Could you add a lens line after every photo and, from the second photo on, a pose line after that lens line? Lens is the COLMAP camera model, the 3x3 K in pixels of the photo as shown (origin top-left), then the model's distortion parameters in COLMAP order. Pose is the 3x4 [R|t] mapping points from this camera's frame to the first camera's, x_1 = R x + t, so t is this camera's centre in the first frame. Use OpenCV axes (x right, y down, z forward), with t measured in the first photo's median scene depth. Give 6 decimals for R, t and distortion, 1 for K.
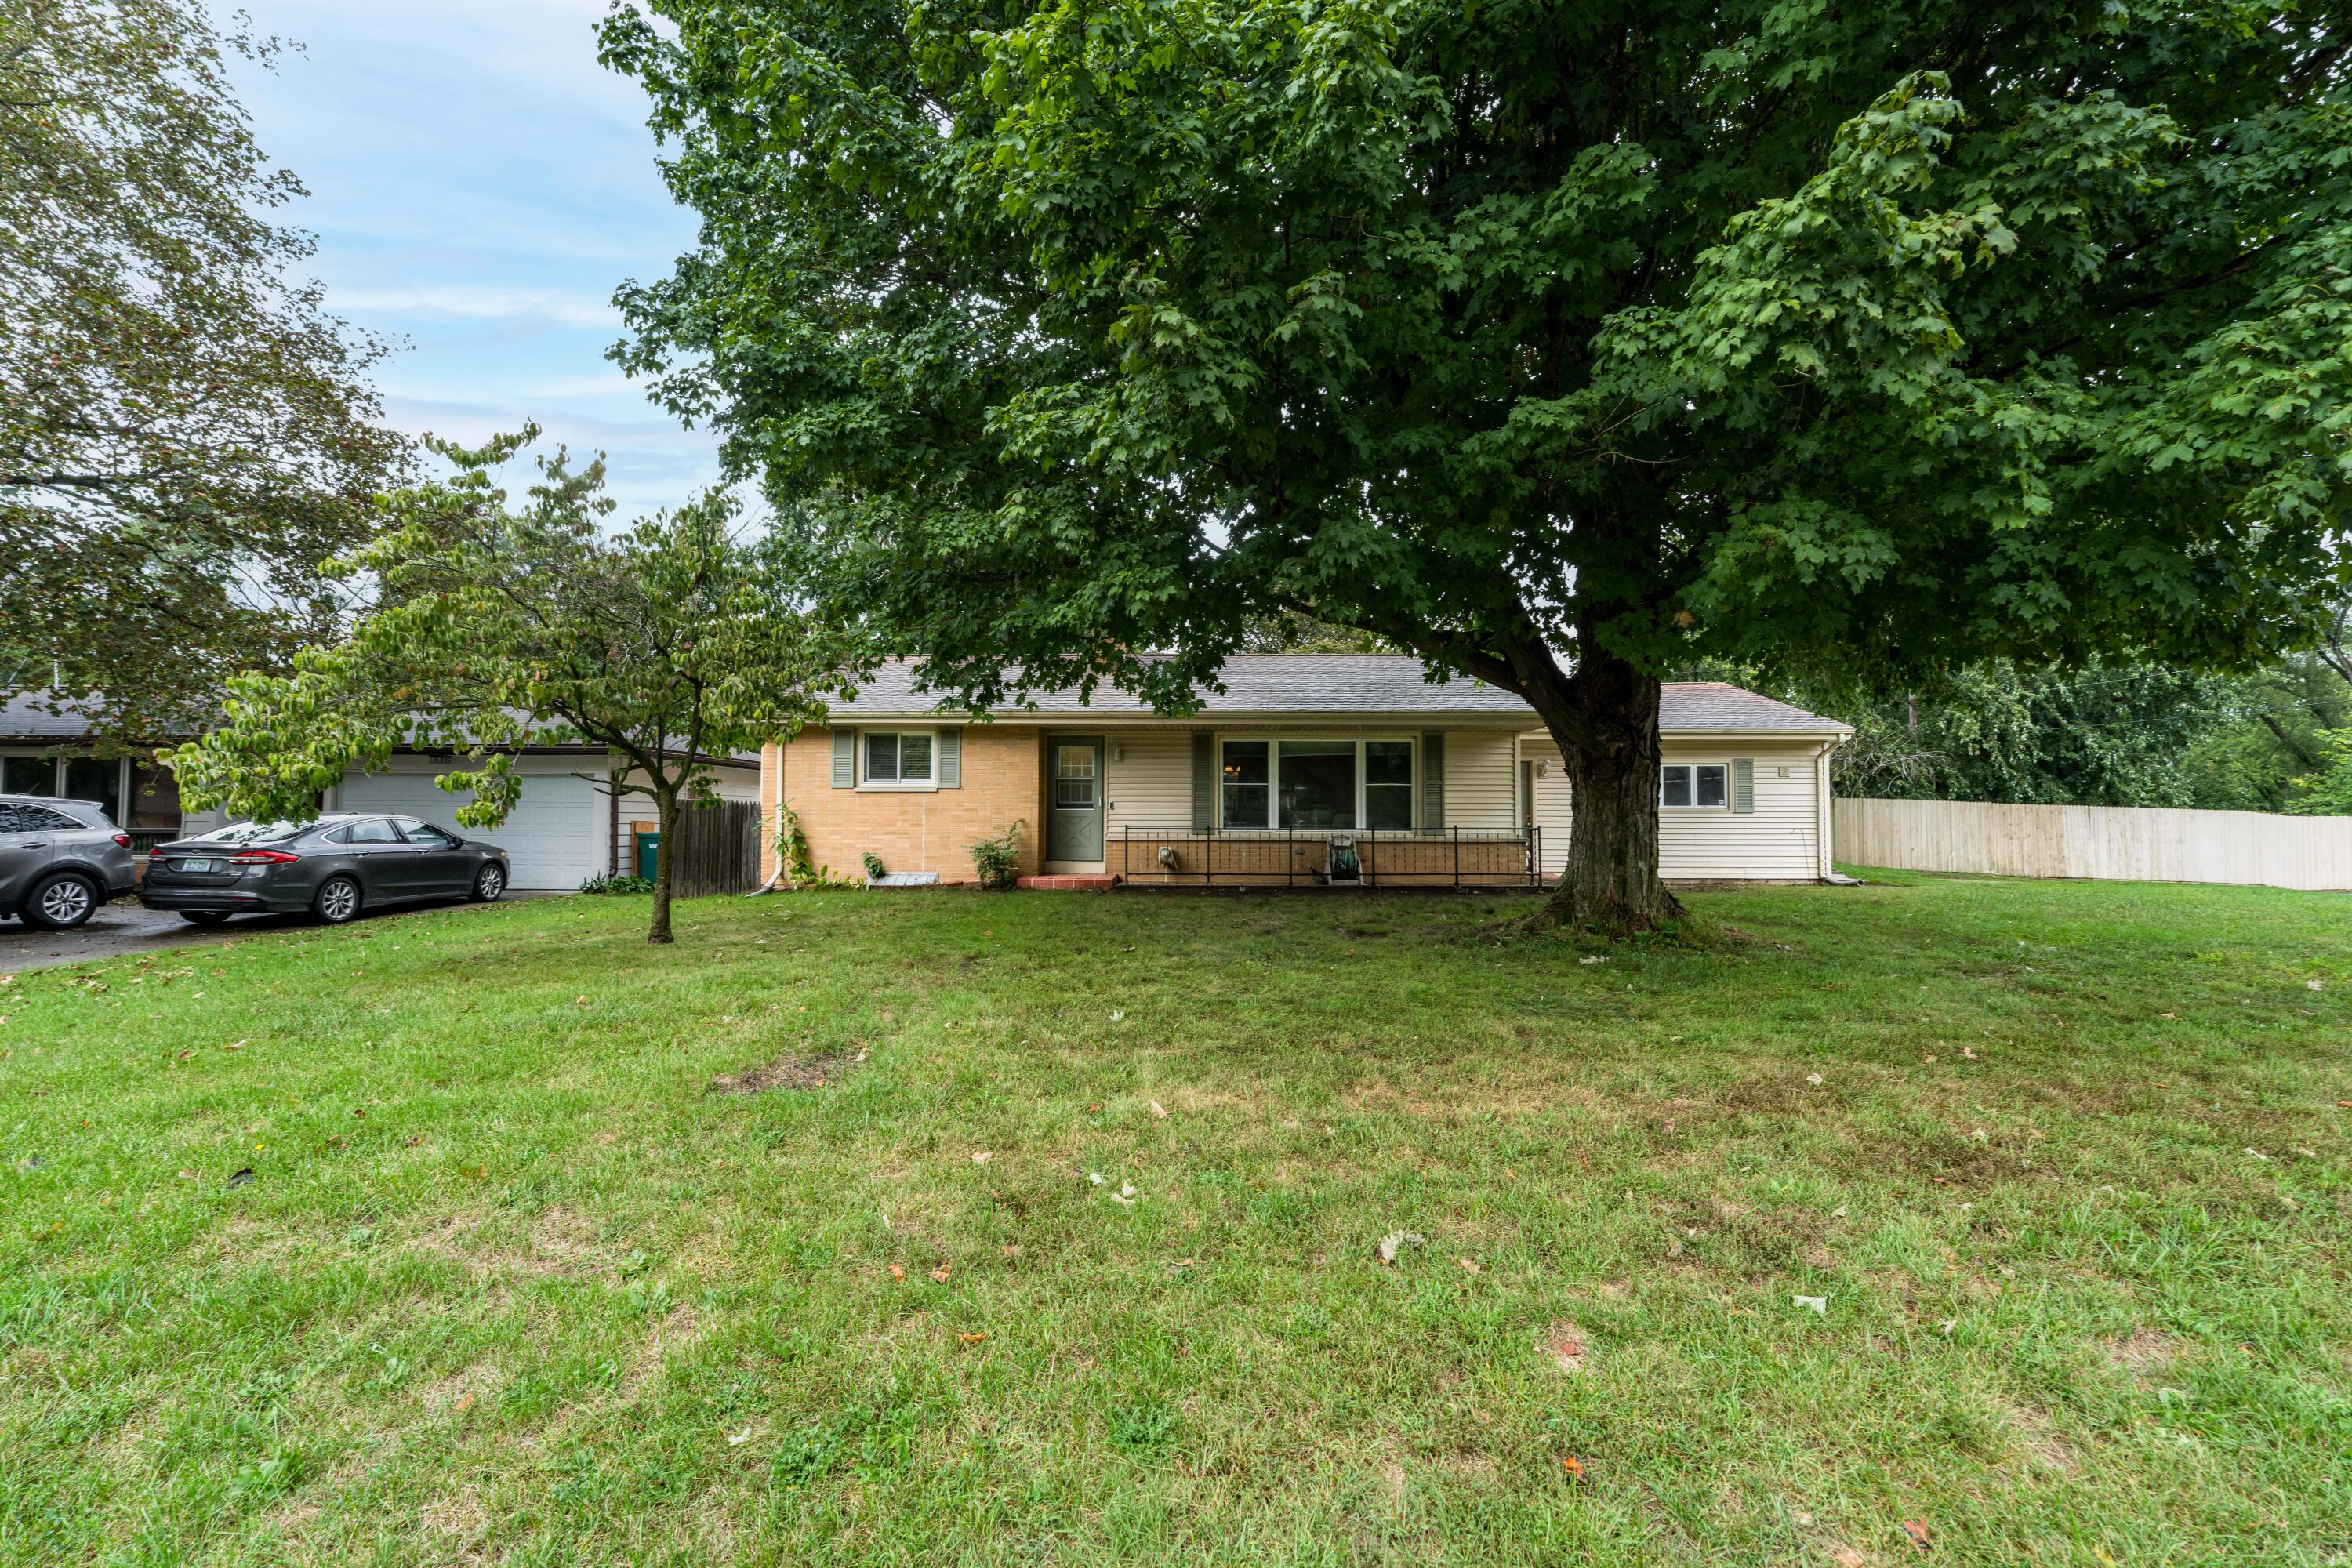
lens RADIAL K [[956.8, 0, 1122.7], [0, 956.8, 763.6], [0, 0, 1]] dist [-0.000364, -0.000566]
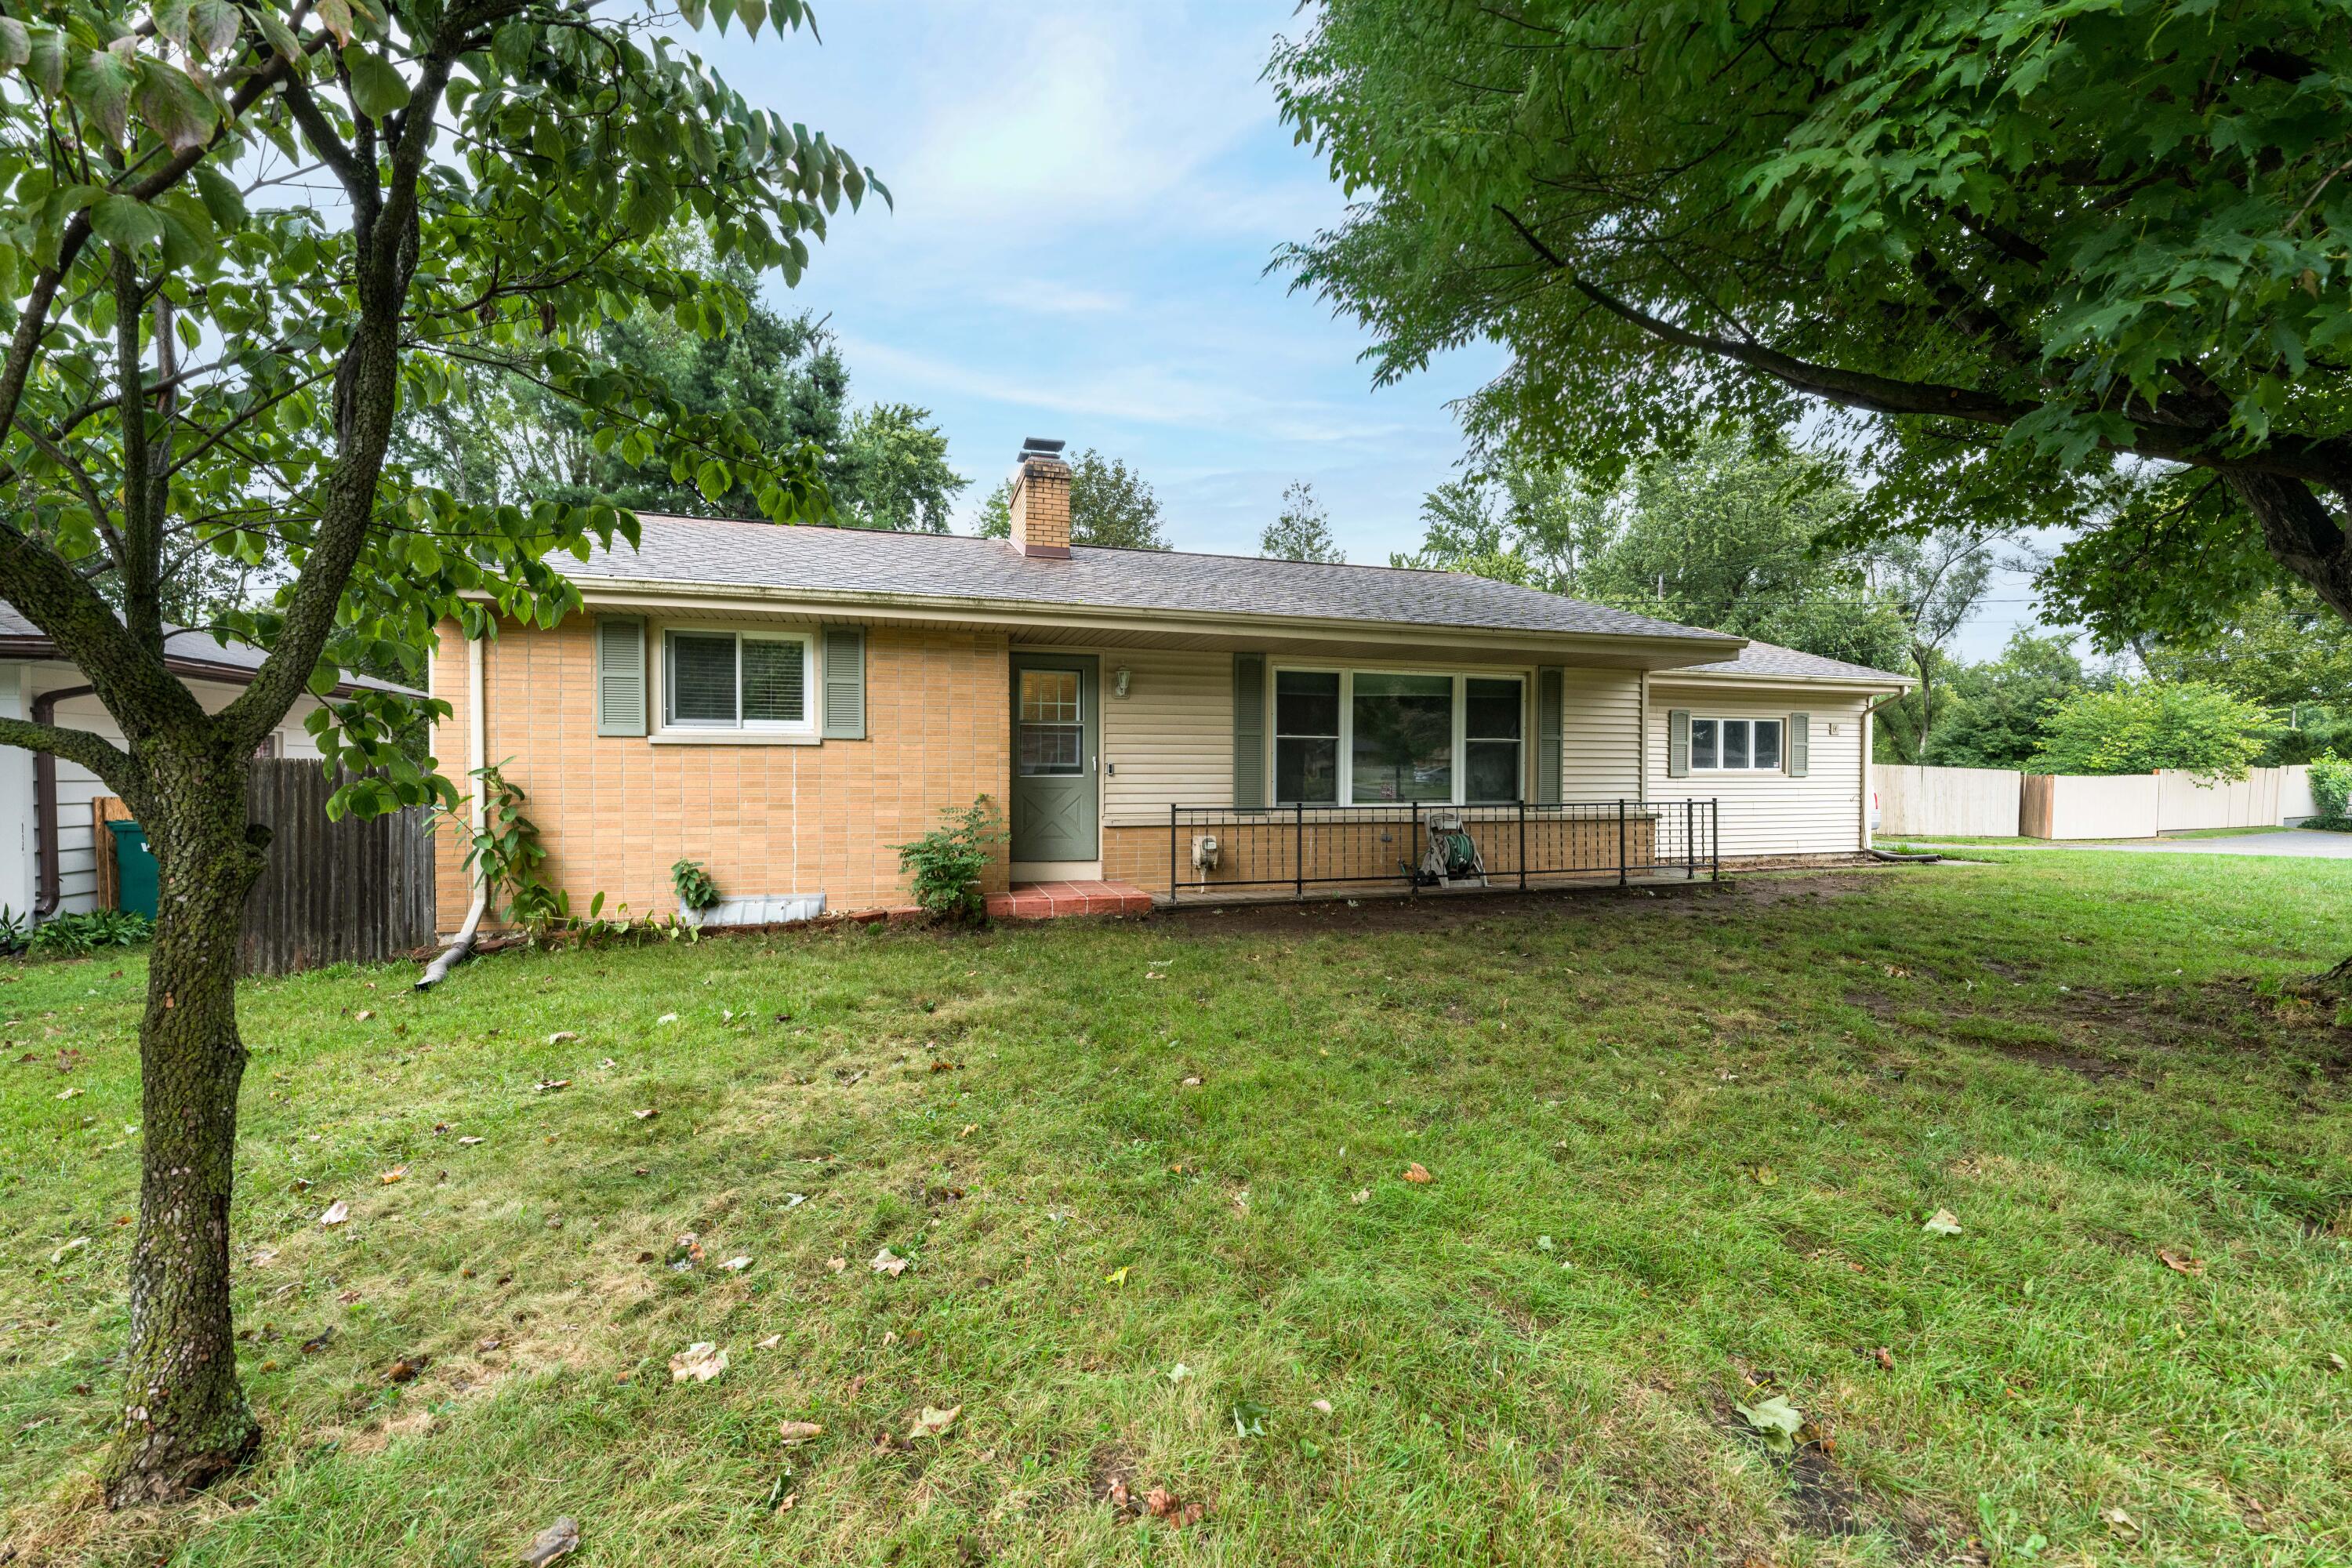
lens RADIAL K [[956.8, 0, 1131.7], [0, 956.8, 774.1], [0, 0, 1]] dist [-0.000364, -0.000566]
pose [[0.943090, -0.002561, 0.332528, -0.204801], [-0.017604, 0.998184, 0.057614, 0.011395], [-0.332072, -0.060189, 0.941332, 0.428020]]
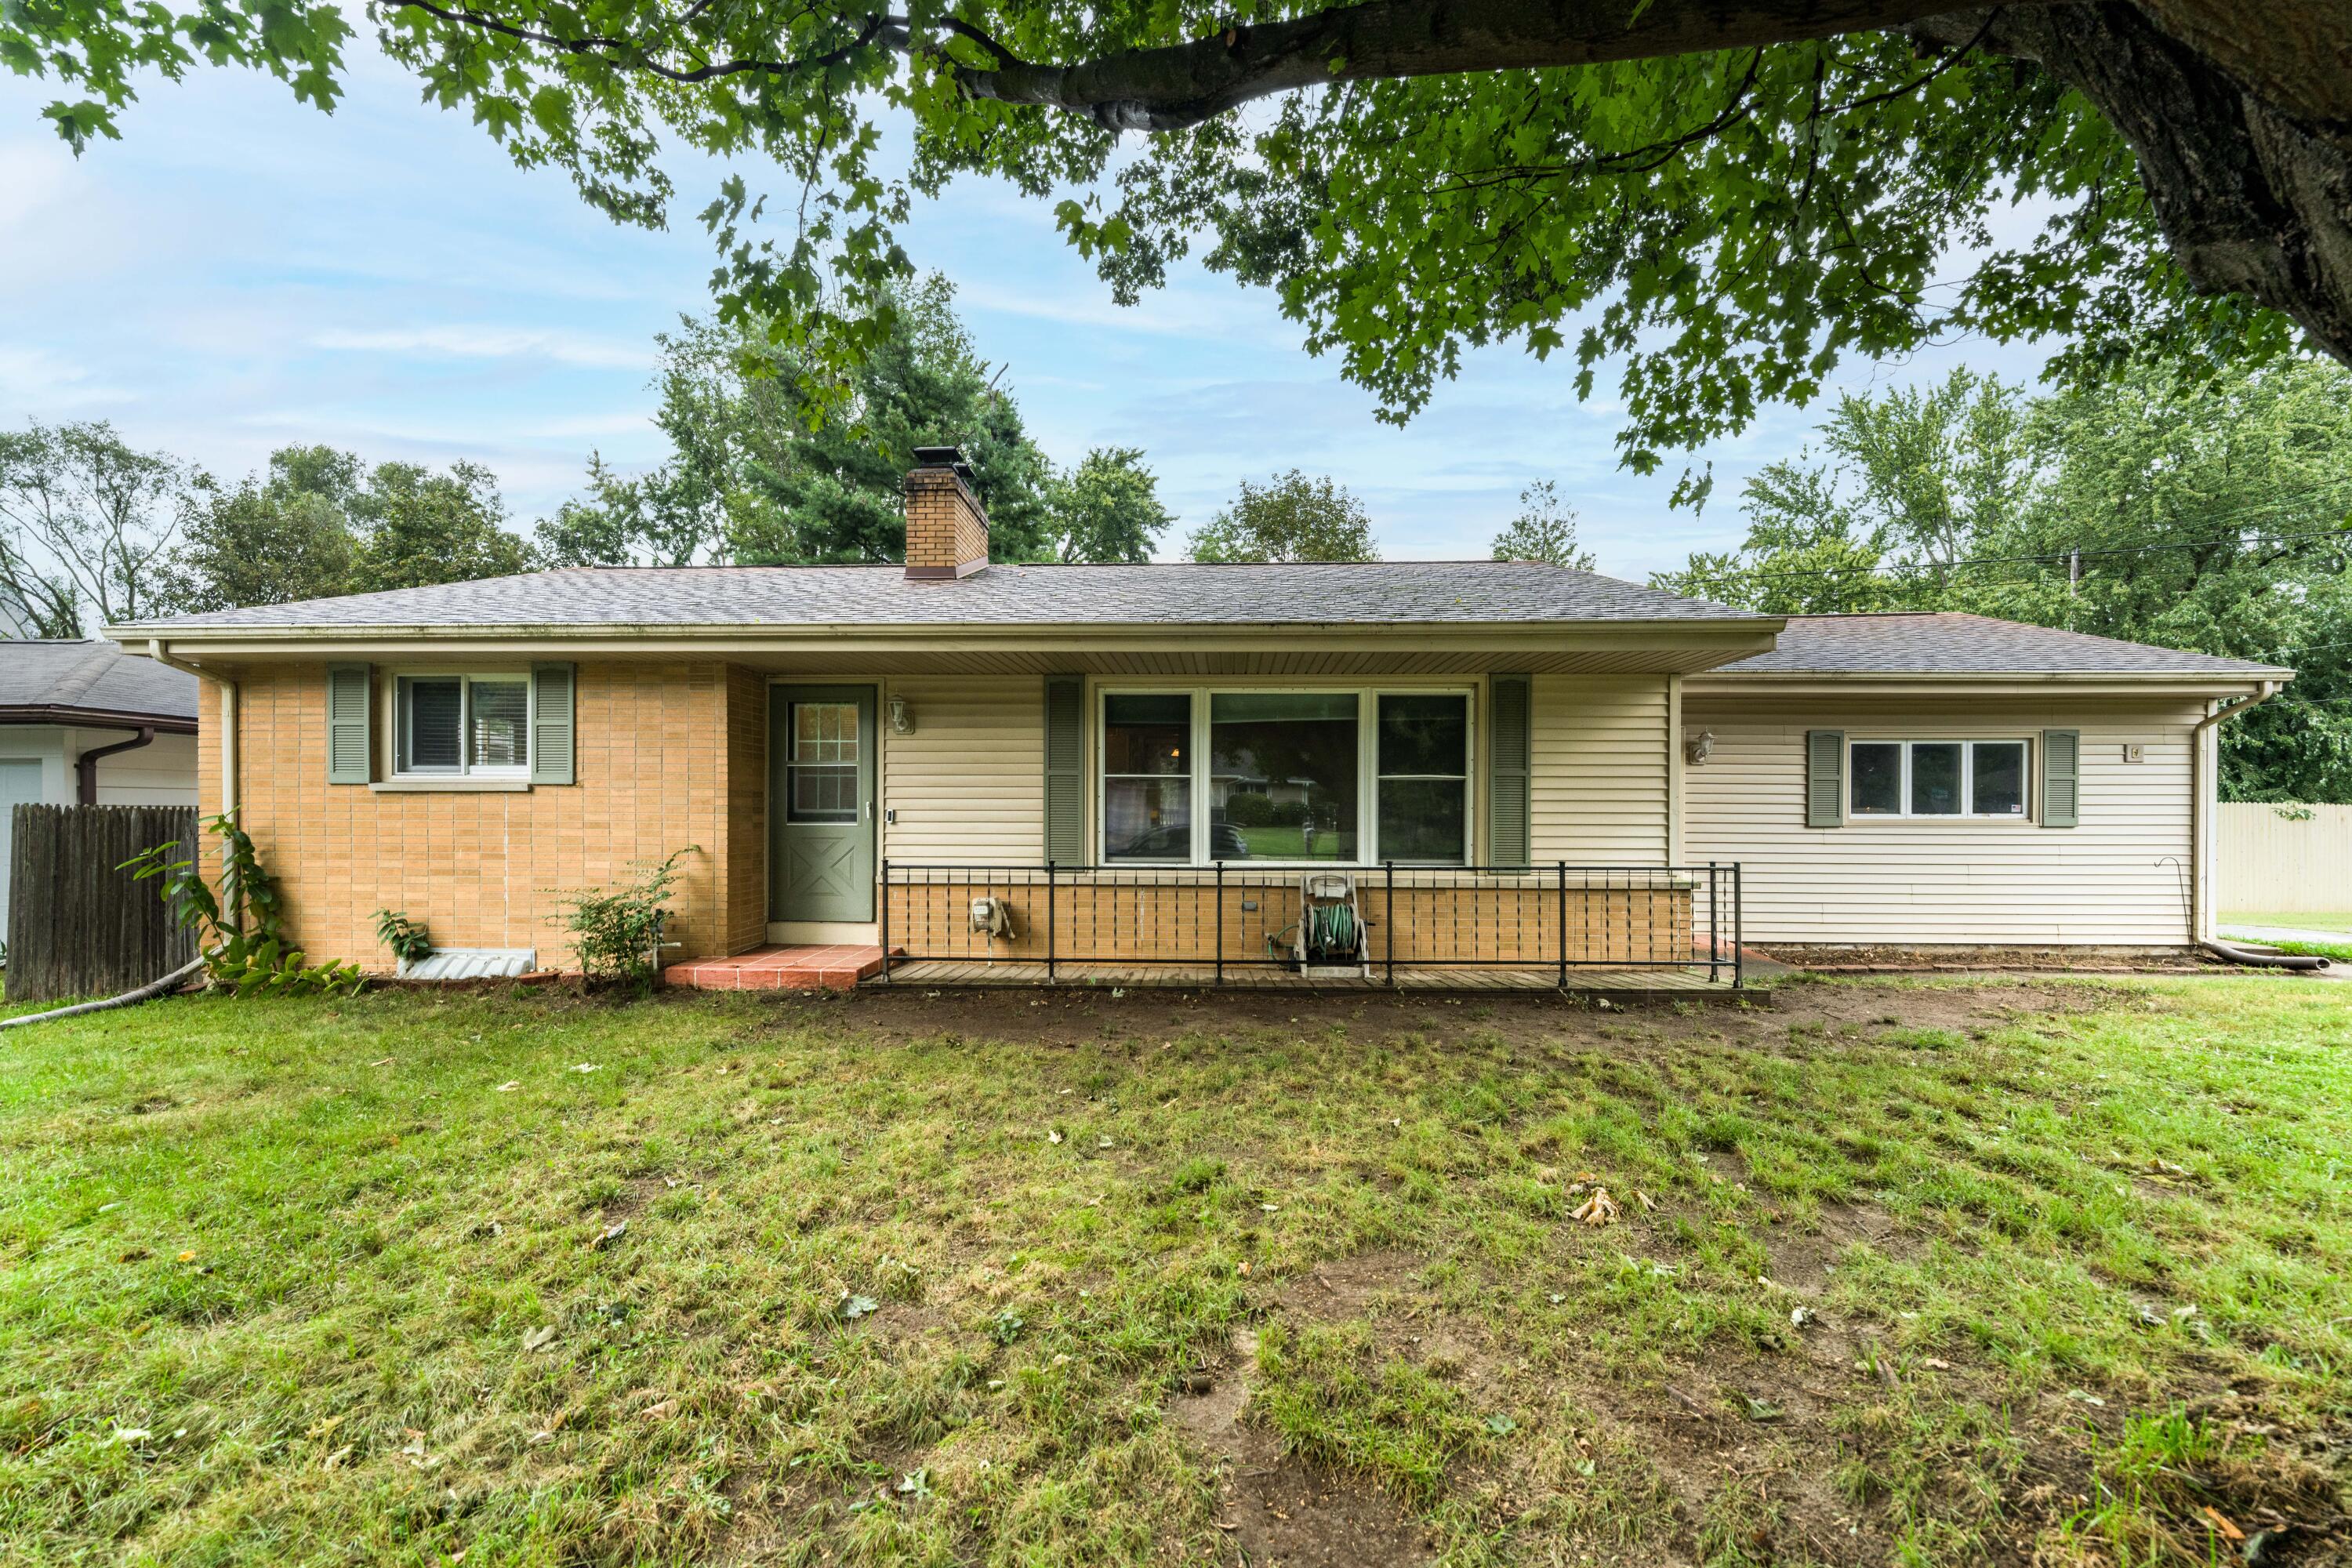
lens RADIAL K [[956.8, 0, 1149.7], [0, 956.8, 795.0], [0, 0, 1]] dist [-0.000364, -0.000566]
pose [[0.999975, -0.000712, 0.007008, 0.128078], [0.000423, 0.999157, 0.041044, 0.010562], [-0.007032, -0.041041, 0.999133, 0.485712]]
